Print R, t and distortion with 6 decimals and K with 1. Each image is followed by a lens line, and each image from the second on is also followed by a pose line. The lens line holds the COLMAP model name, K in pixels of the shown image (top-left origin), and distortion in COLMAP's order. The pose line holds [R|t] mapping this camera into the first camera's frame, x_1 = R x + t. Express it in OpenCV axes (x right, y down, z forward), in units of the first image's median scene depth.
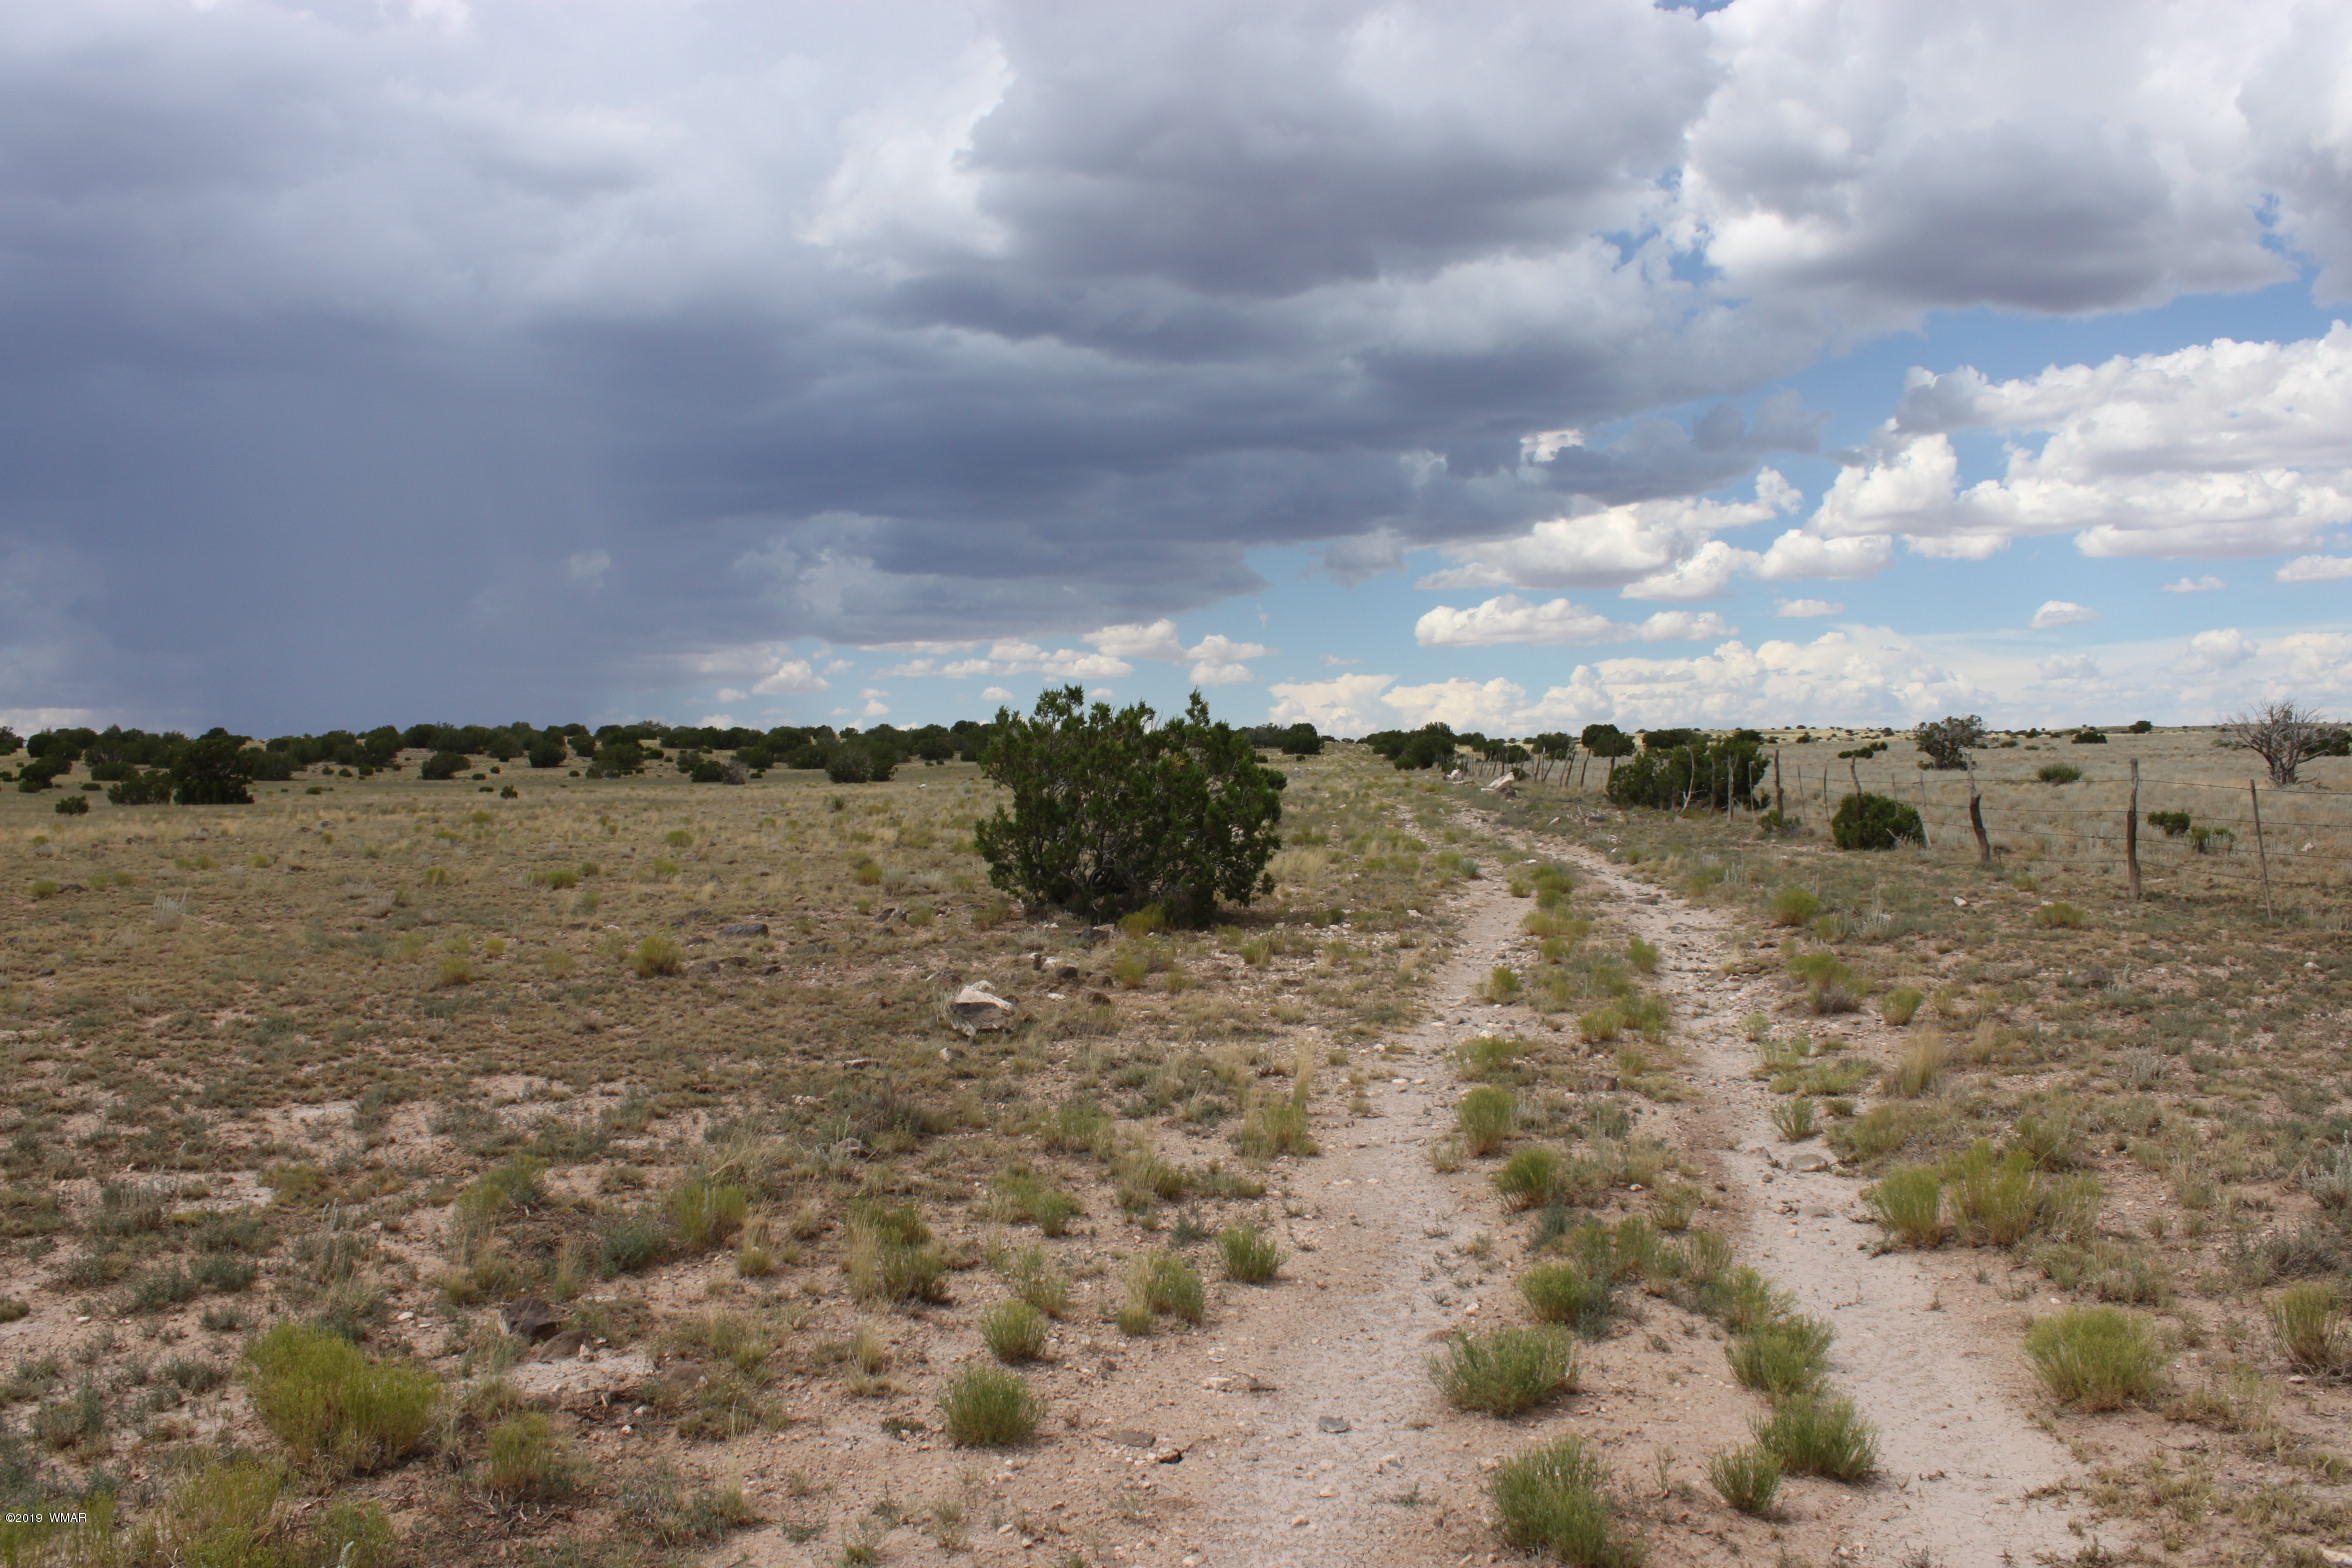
lens RADIAL K [[2018.2, 0, 1174.1], [0, 2018.2, 761.1], [0, 0, 1]] dist [-0.157398, 0.133934]
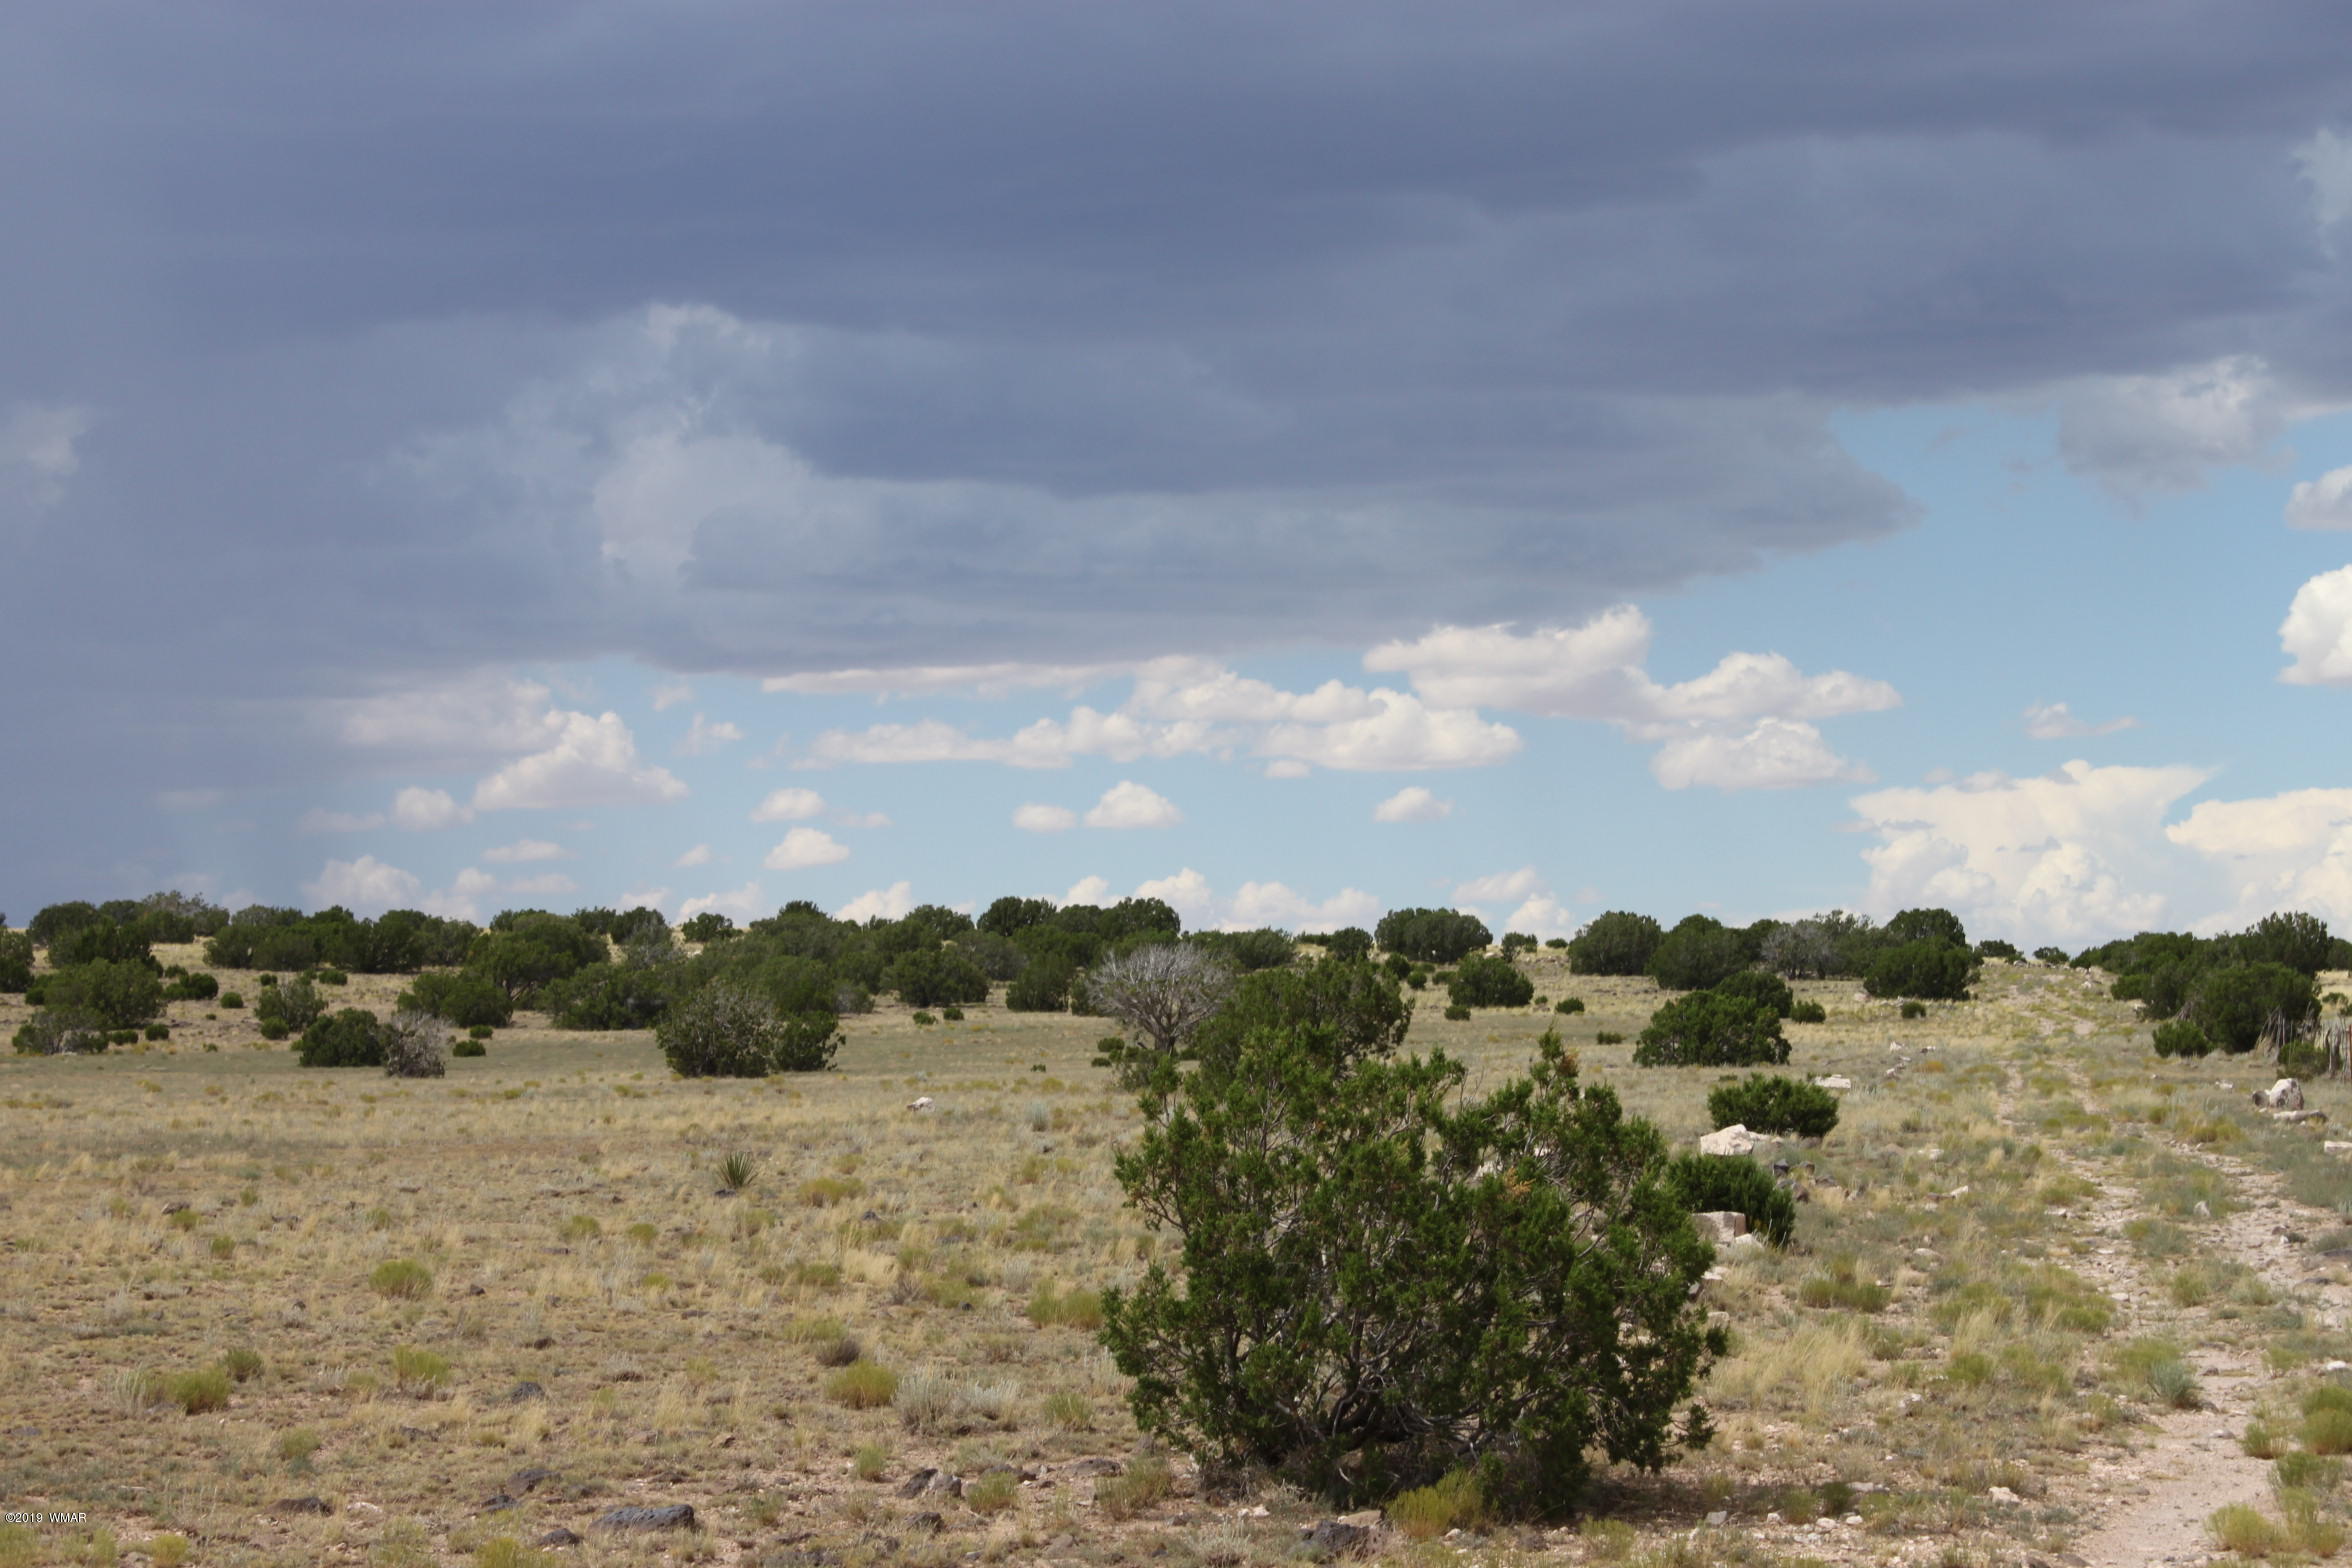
lens RADIAL K [[5461.5, 0, 1238.3], [0, 5461.5, 791.8], [0, 0, 1]] dist [0.110752, 0.000000]
pose [[0.998024, 0.005365, -0.062598, 0.008946], [-0.007743, 0.999255, -0.037808, -0.021466], [0.062349, 0.038218, 0.997322, -0.170933]]
